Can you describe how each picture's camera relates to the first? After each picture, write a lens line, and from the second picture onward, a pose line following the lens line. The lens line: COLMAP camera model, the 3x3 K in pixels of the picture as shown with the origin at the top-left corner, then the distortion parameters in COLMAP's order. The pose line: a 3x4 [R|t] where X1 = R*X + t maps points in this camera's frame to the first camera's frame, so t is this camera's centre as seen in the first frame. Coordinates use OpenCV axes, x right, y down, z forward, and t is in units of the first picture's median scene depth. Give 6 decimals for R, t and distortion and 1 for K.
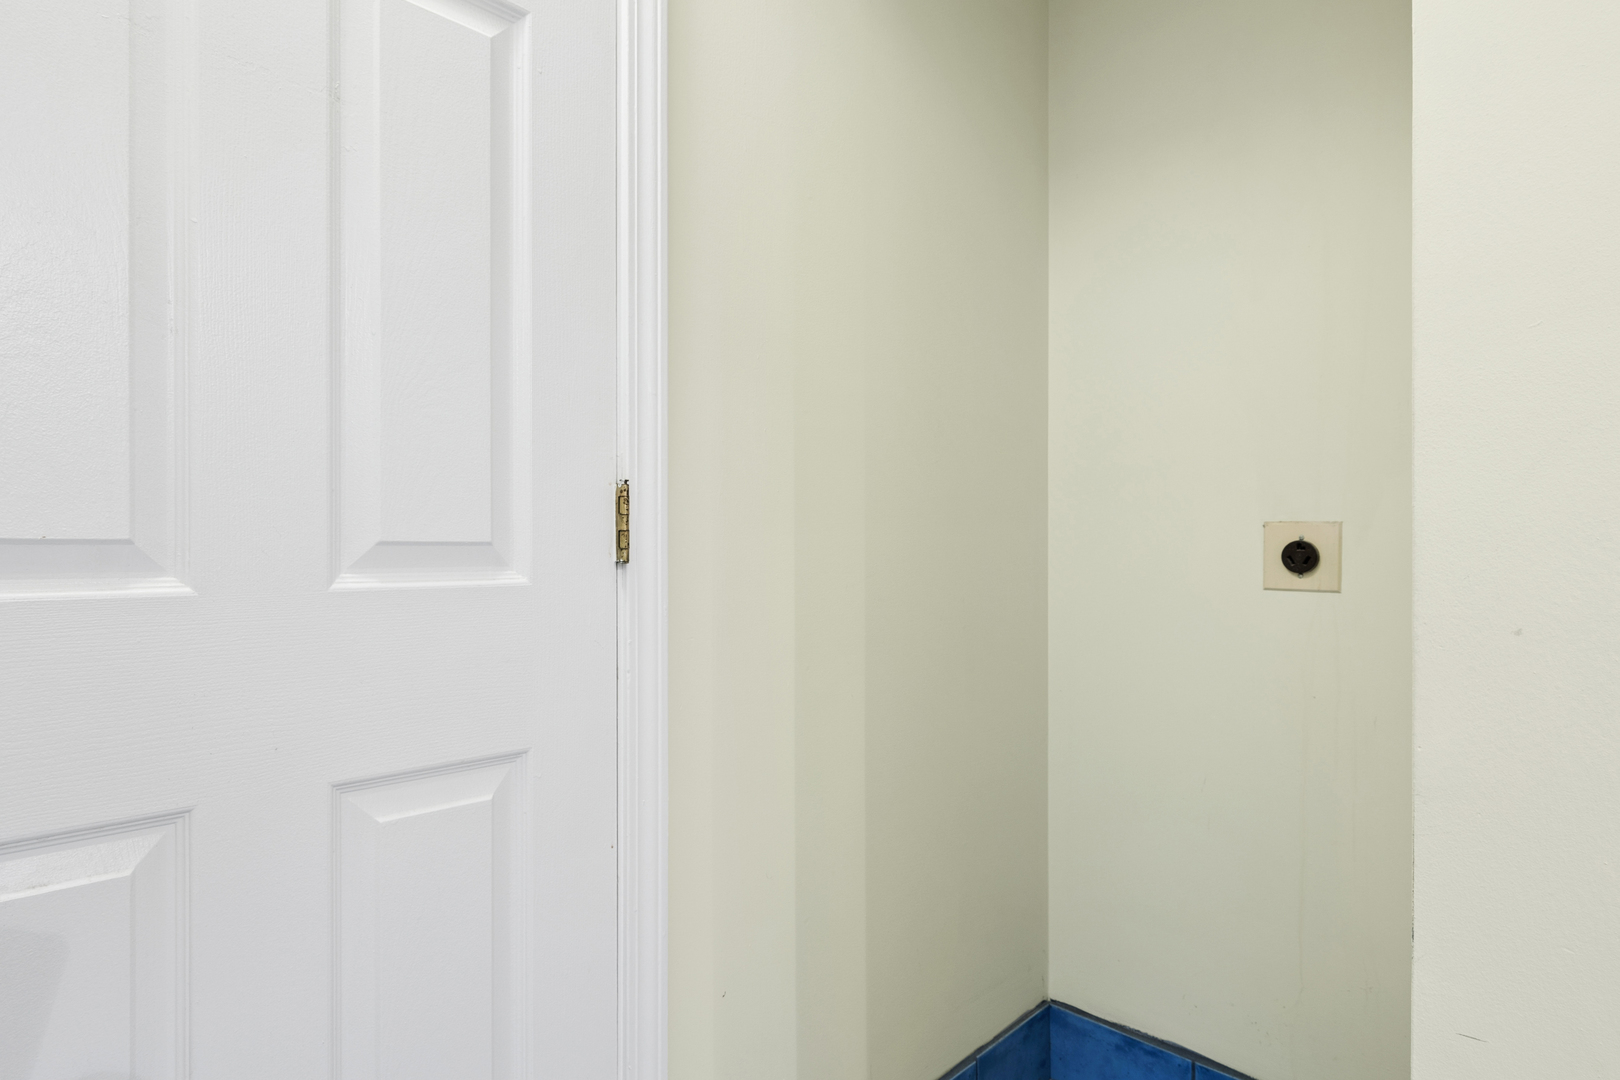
lens RADIAL K [[885.6, 0, 809.5], [0, 885.6, 541.2], [0, 0, 1]] dist [0.004709, 0.000894]
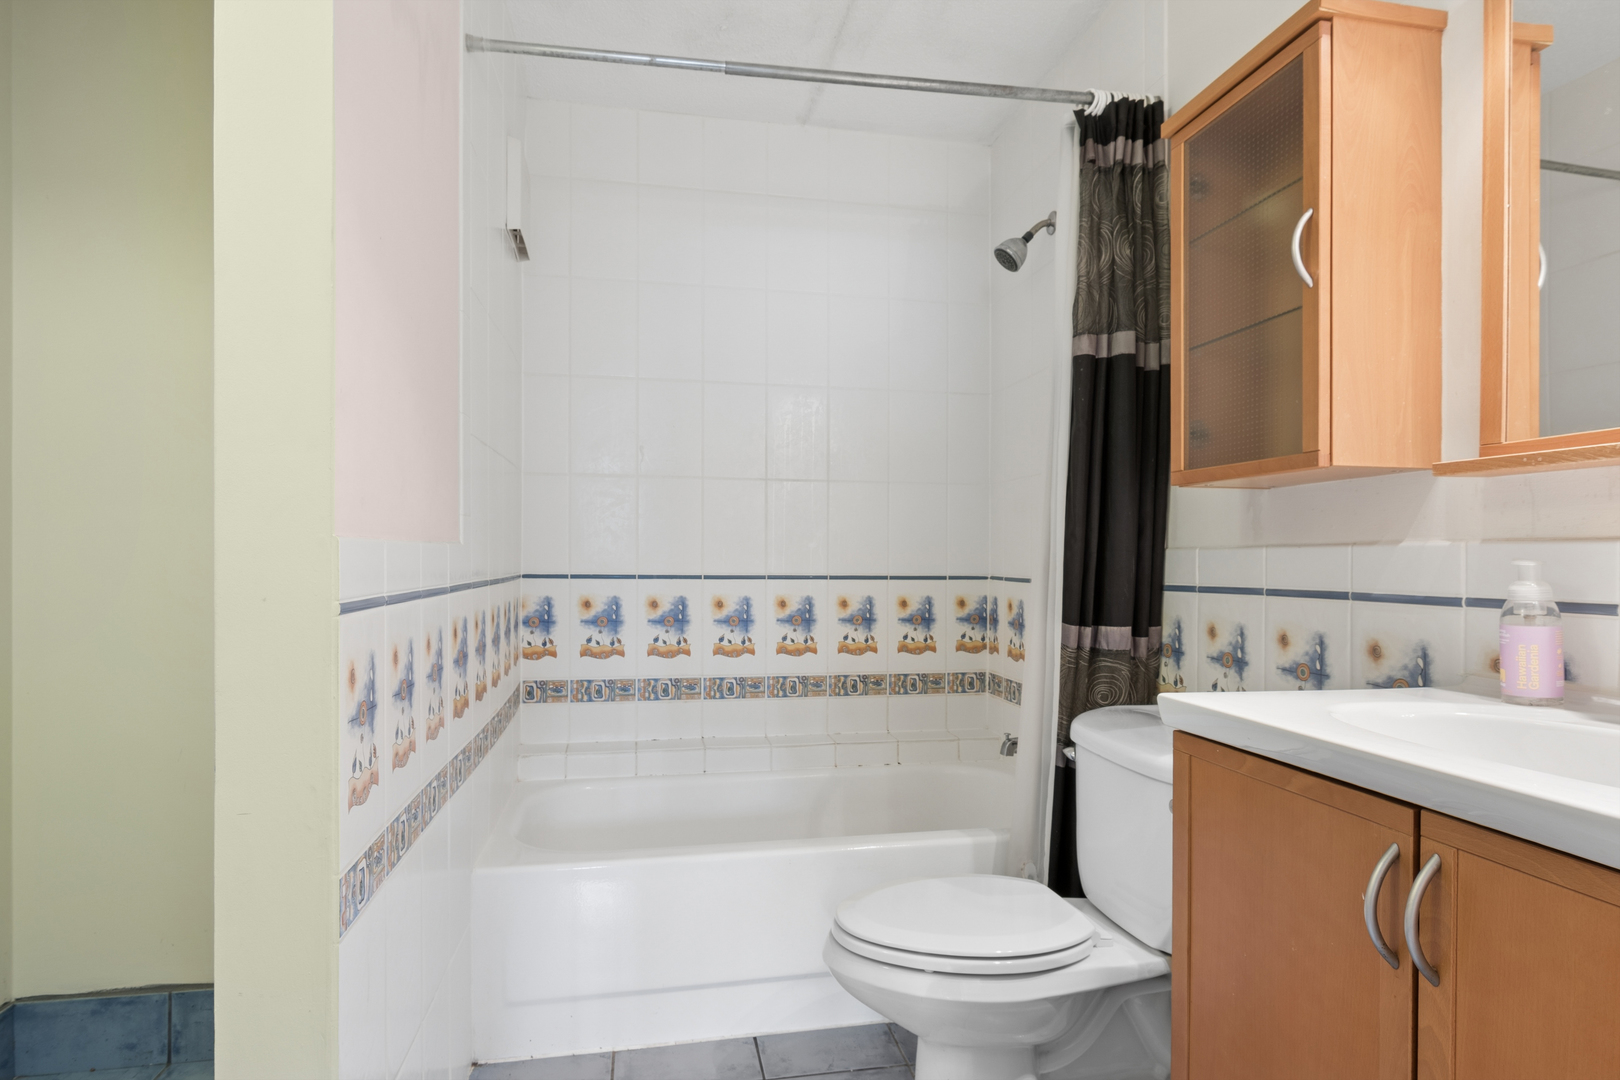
lens RADIAL K [[885.6, 0, 811.4], [0, 885.6, 547.9], [0, 0, 1]] dist [0.004709, 0.000894]
pose [[0.584163, 0.003620, 0.811628, -0.028593], [-0.003113, 0.999993, -0.002220, -0.003145], [-0.811630, -0.001229, 0.584170, -0.359371]]
